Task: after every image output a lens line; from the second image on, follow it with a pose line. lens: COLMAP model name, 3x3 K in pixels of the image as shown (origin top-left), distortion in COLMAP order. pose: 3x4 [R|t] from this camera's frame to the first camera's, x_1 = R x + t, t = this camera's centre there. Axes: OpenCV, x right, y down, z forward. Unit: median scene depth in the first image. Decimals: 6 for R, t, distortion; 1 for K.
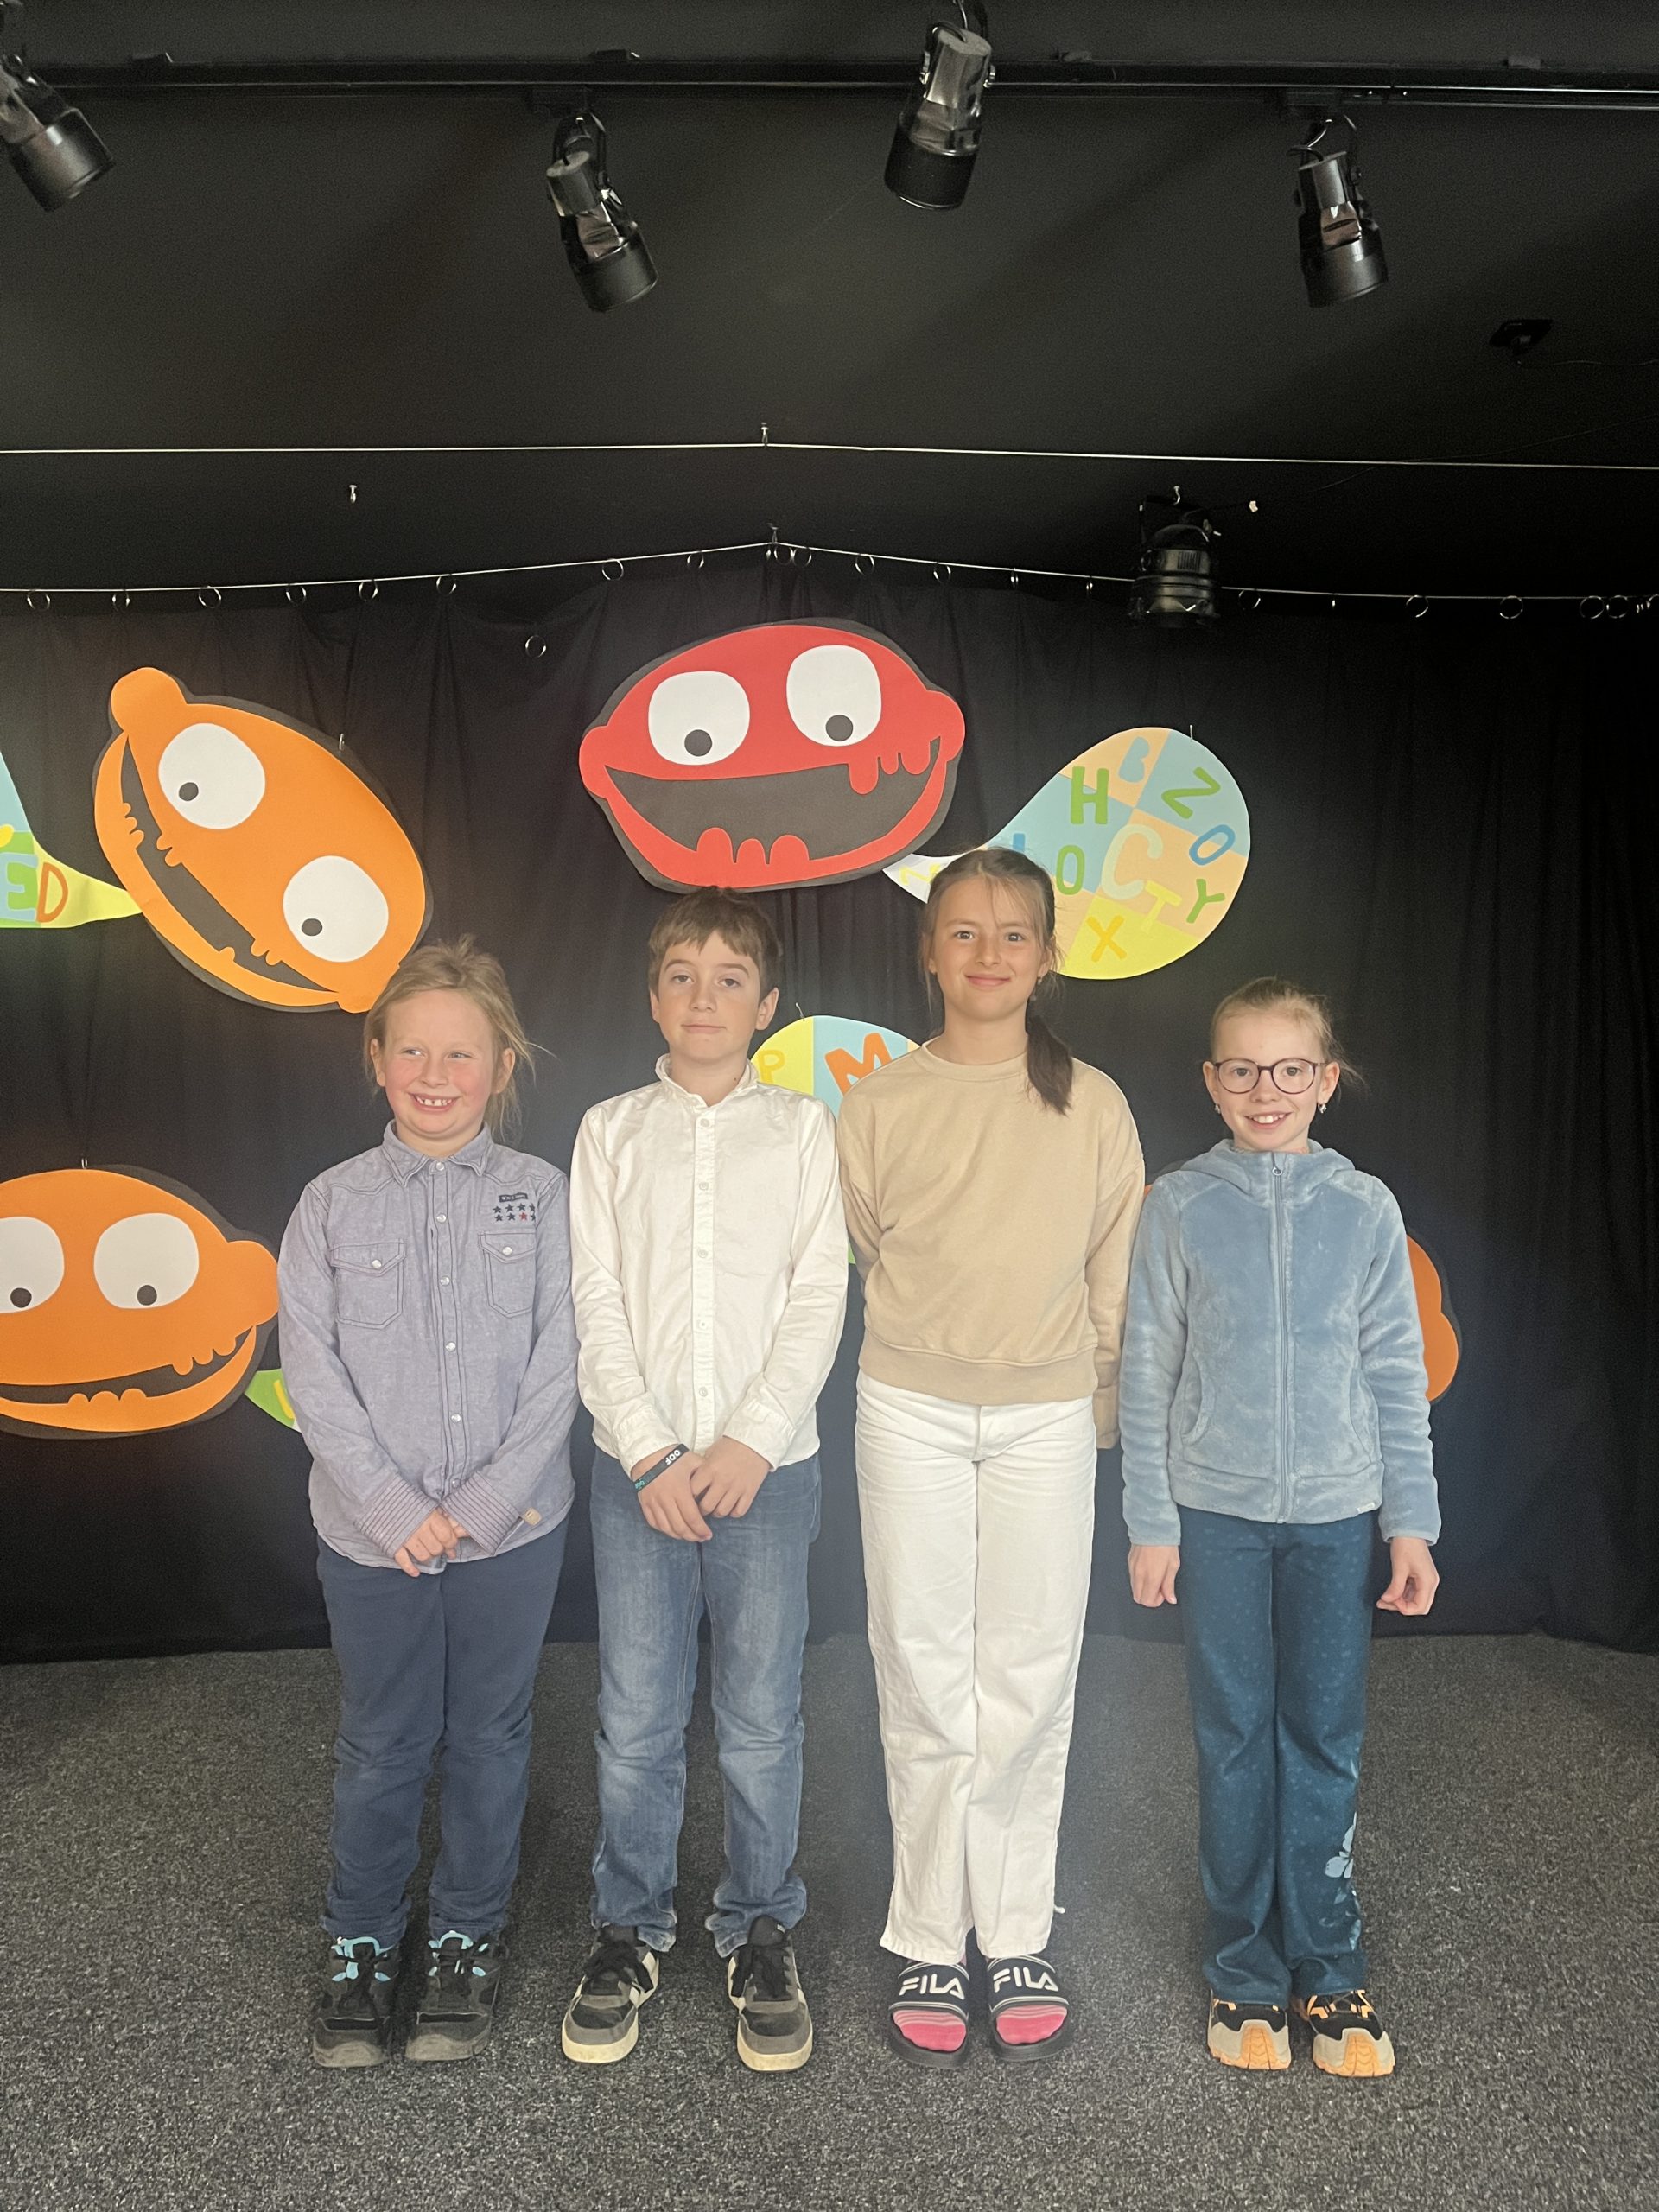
lens RADIAL K [[1668.9, 0, 817.0], [0, 1668.9, 1108.2], [0, 0, 1]] dist [0.036519, -0.027036]
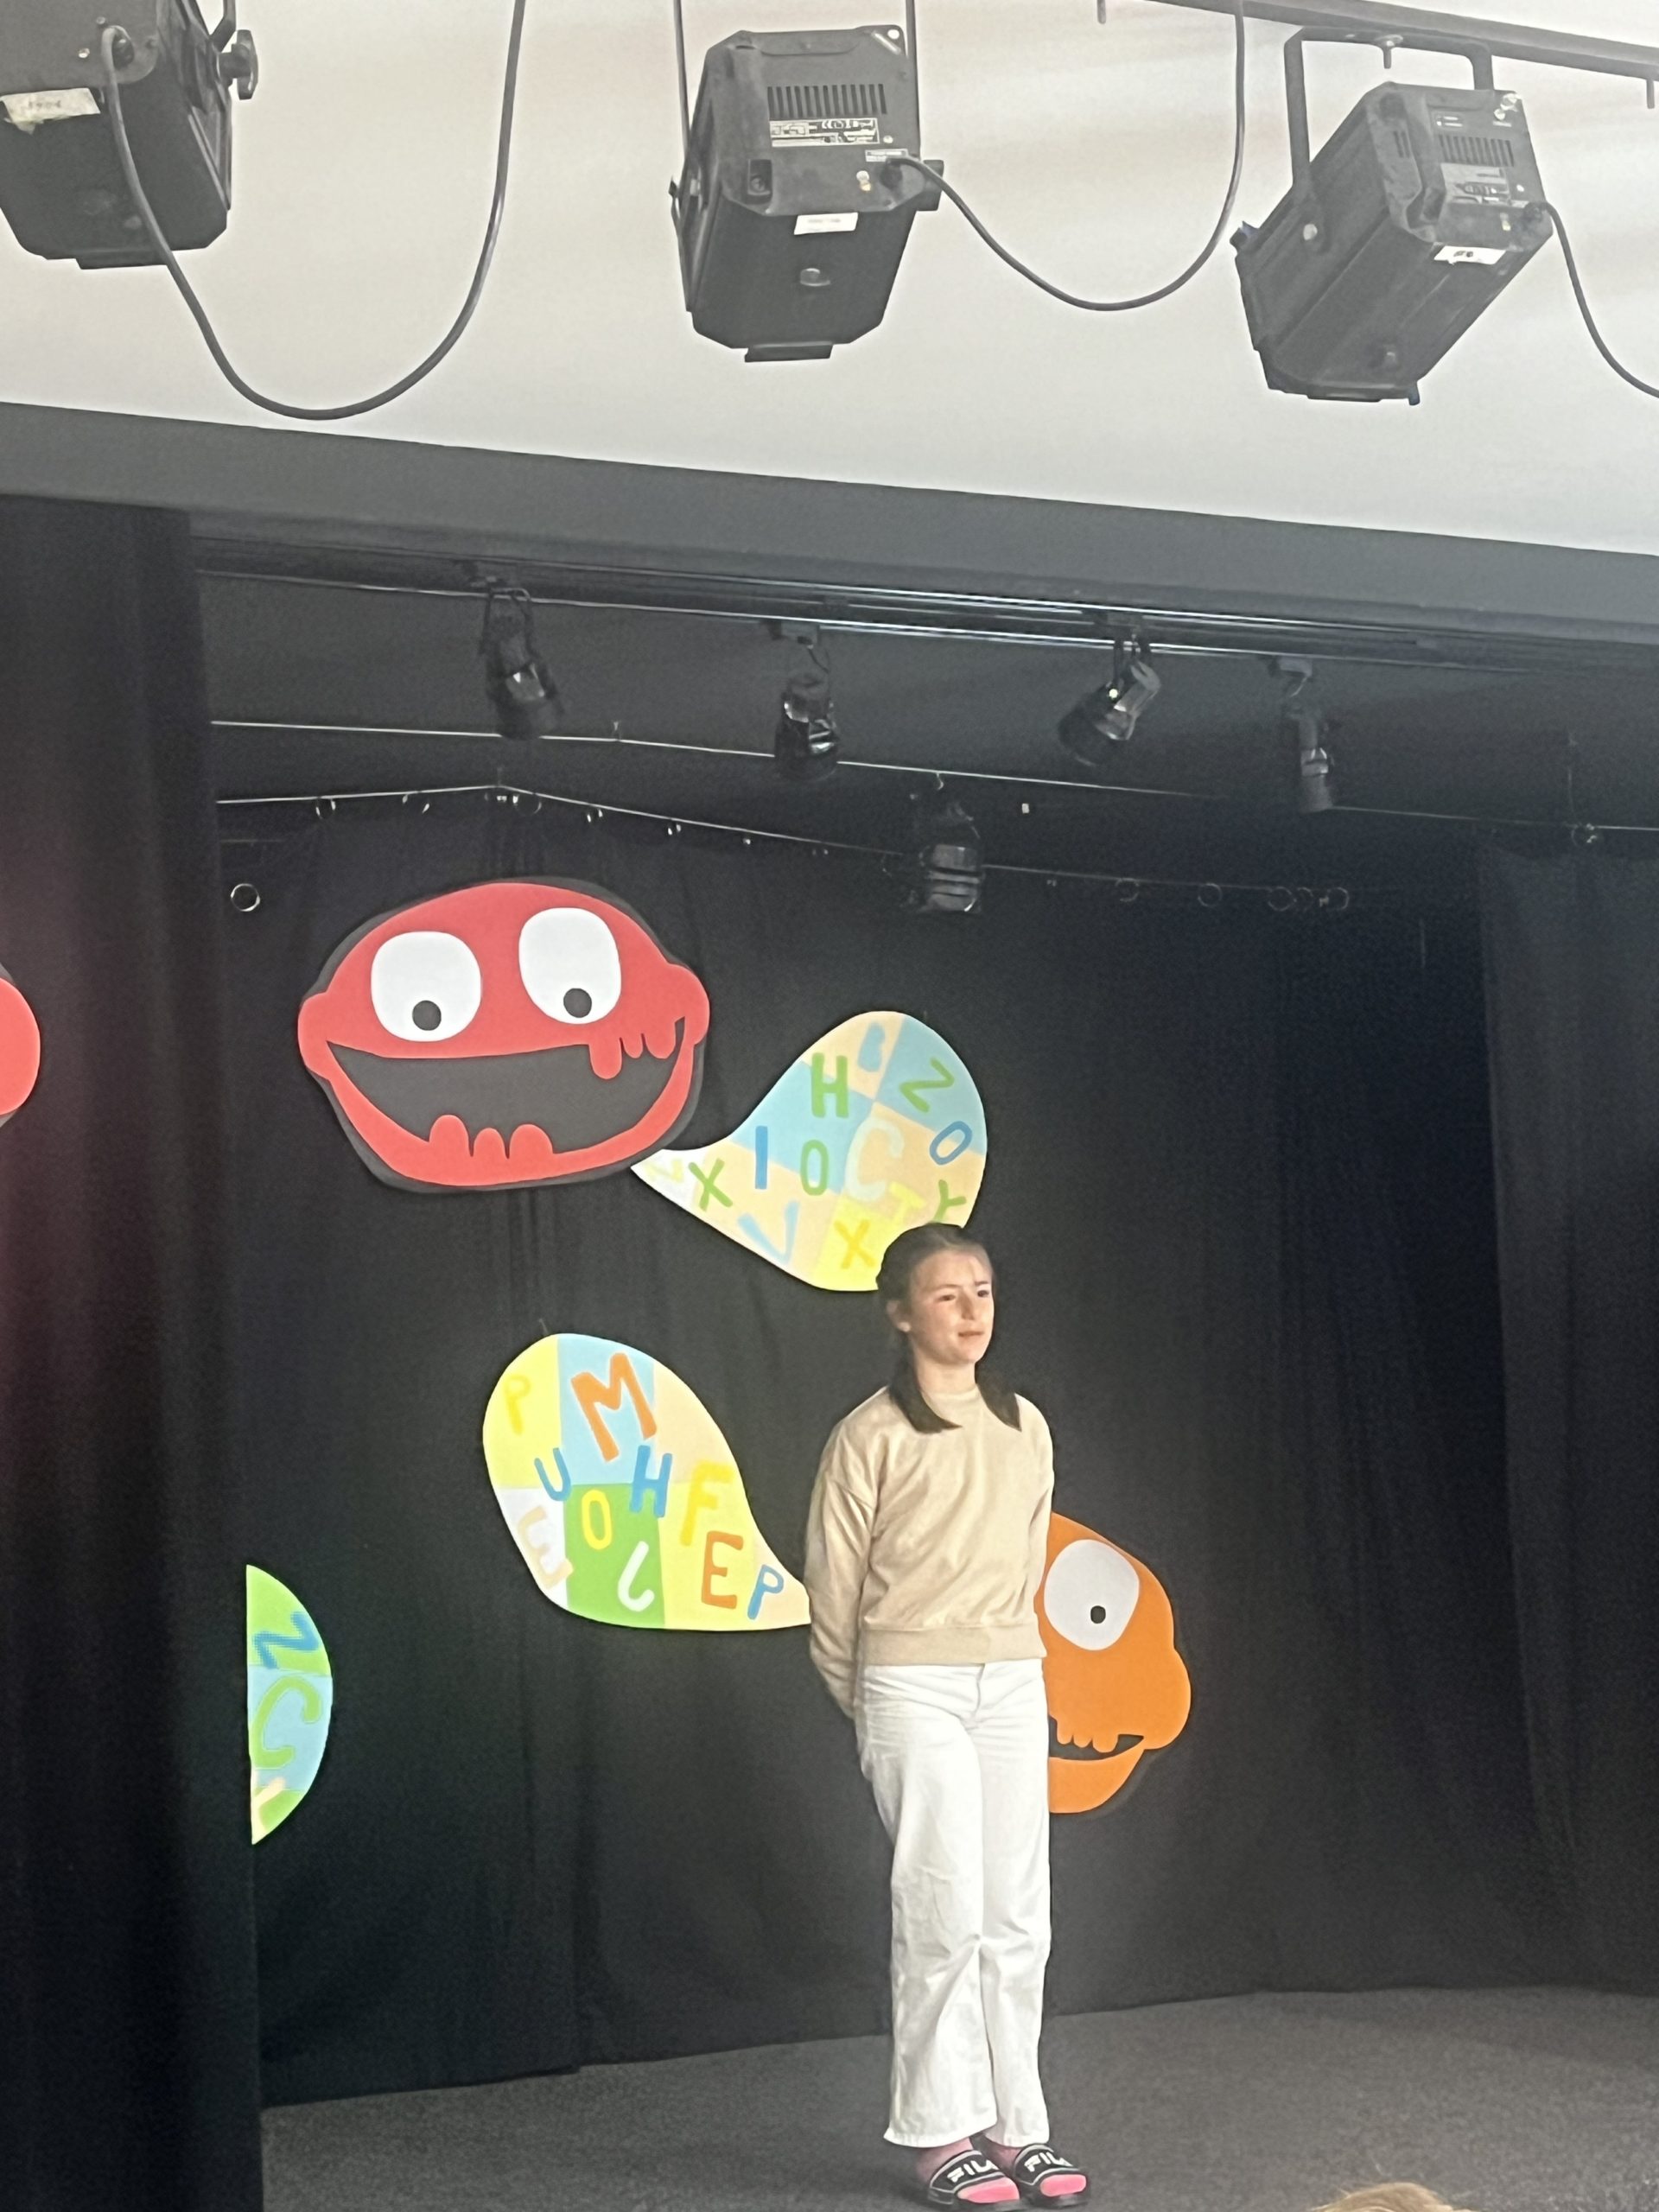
lens RADIAL K [[4080.2, 0, 831.9], [0, 4080.2, 1140.5], [0, 0, 1]] dist [0.169898, 0.000000]
pose [[0.880536, 0.013100, 0.473799, -0.879657], [0.021744, 0.997449, -0.067990, -0.008637], [-0.473481, 0.070170, 0.878005, -0.927859]]
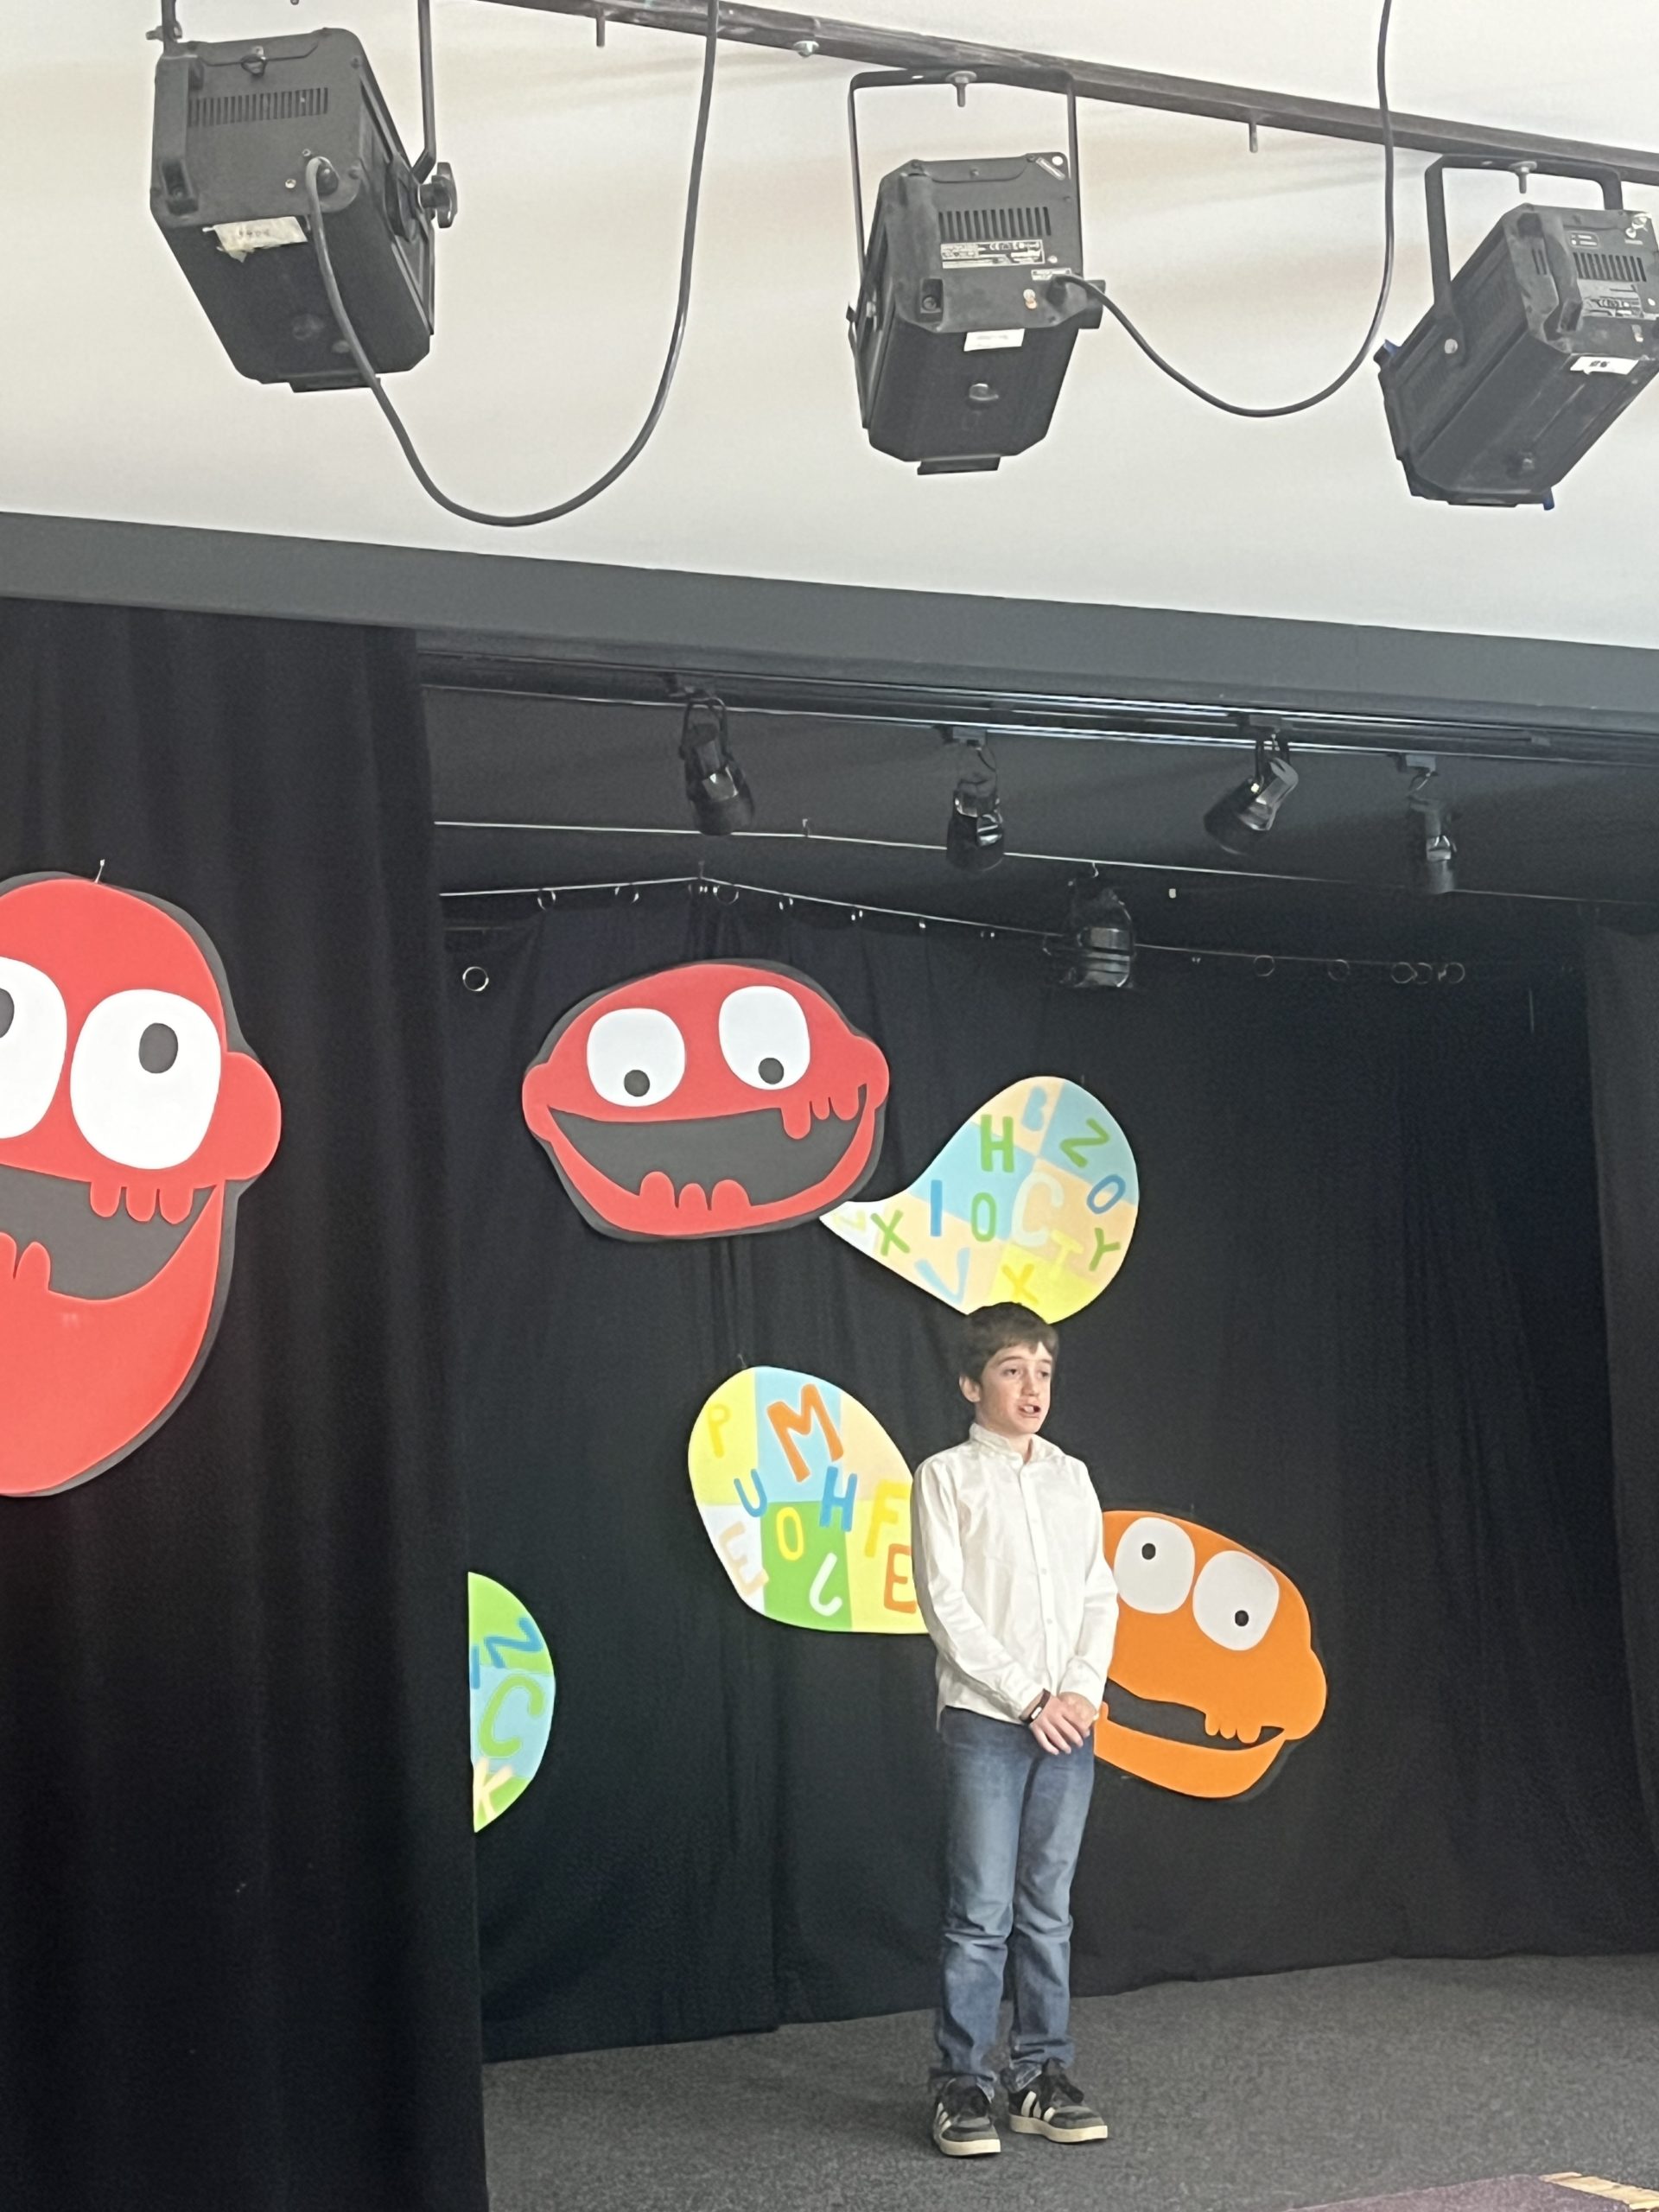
lens RADIAL K [[3520.8, 0, 855.1], [0, 3520.8, 1168.0], [0, 0, 1]] dist [0.165005, 0.000000]
pose [[0.899033, 0.011449, 0.437732, -0.842252], [0.022938, 0.997054, -0.073188, -0.020063], [-0.437280, 0.075839, 0.896122, -0.856824]]
